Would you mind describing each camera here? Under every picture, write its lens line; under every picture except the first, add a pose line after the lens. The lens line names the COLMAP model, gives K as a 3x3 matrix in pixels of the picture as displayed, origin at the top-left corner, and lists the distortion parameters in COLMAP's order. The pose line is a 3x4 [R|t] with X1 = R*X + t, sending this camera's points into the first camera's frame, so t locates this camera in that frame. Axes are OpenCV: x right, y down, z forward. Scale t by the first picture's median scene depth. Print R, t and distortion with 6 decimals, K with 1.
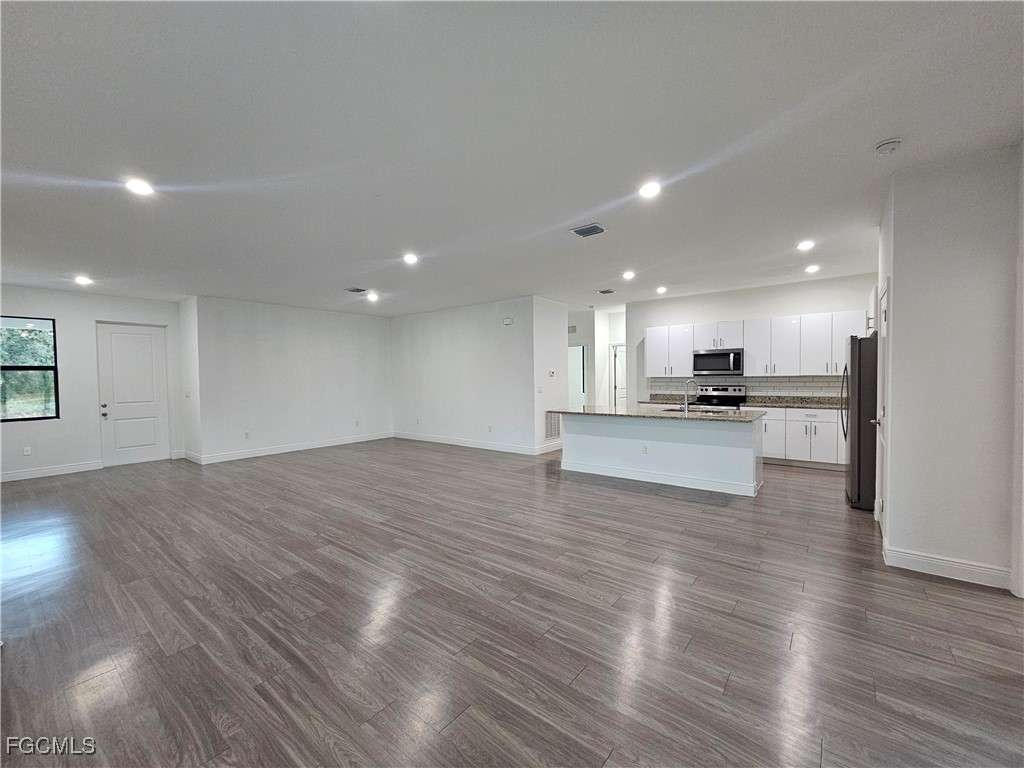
lens RADIAL K [[418.9, 0, 513.8], [0, 418.9, 387.1], [0, 0, 1]] dist [0.000161, 0.000208]
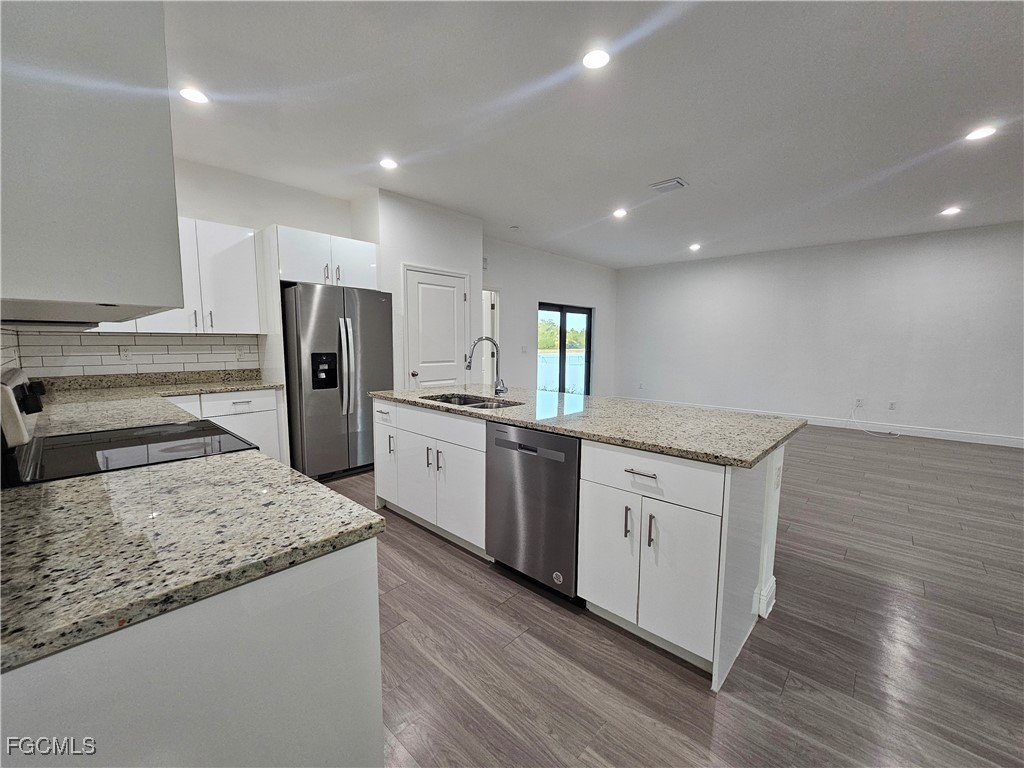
lens RADIAL K [[418.9, 0, 513.8], [0, 418.9, 387.1], [0, 0, 1]] dist [0.000161, 0.000208]
pose [[-0.997149, -0.001344, 0.075451, 0.355437], [0.008925, 0.990724, 0.135594, -0.029793], [-0.074934, 0.135881, -0.987887, 1.561624]]
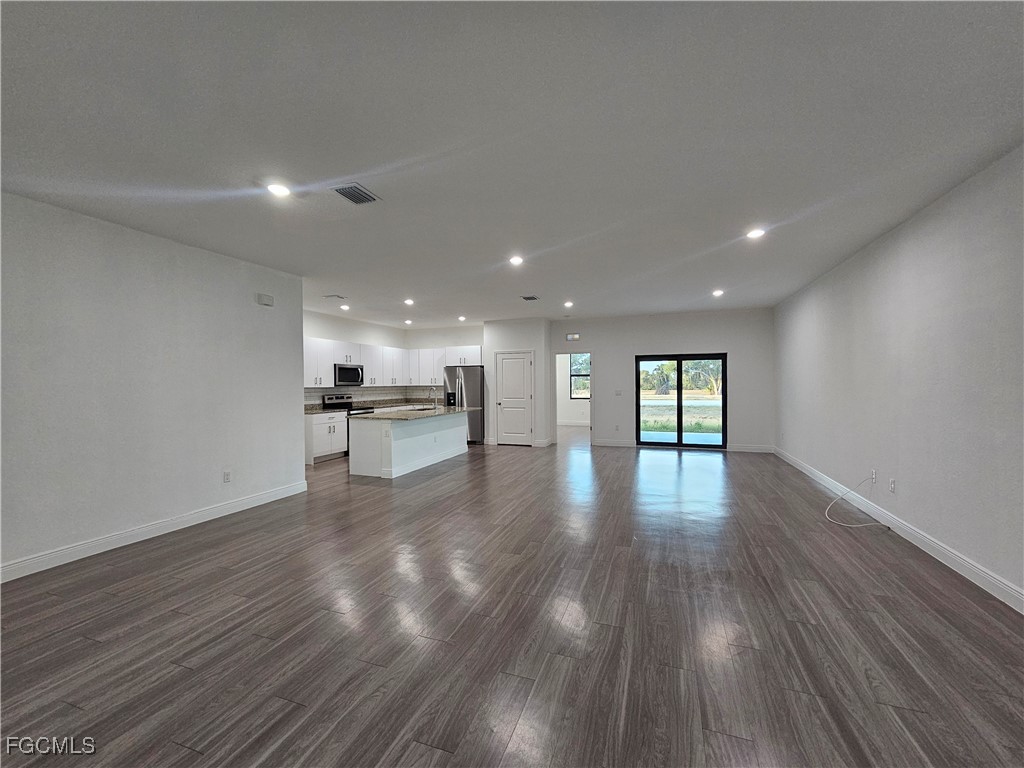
lens RADIAL K [[418.9, 0, 513.8], [0, 418.9, 387.1], [0, 0, 1]] dist [0.000161, 0.000208]
pose [[-0.319931, 0.009157, 0.947397, -1.065910], [0.035974, 0.999350, 0.002489, -0.012391], [-0.946758, 0.034878, -0.320052, 1.214451]]
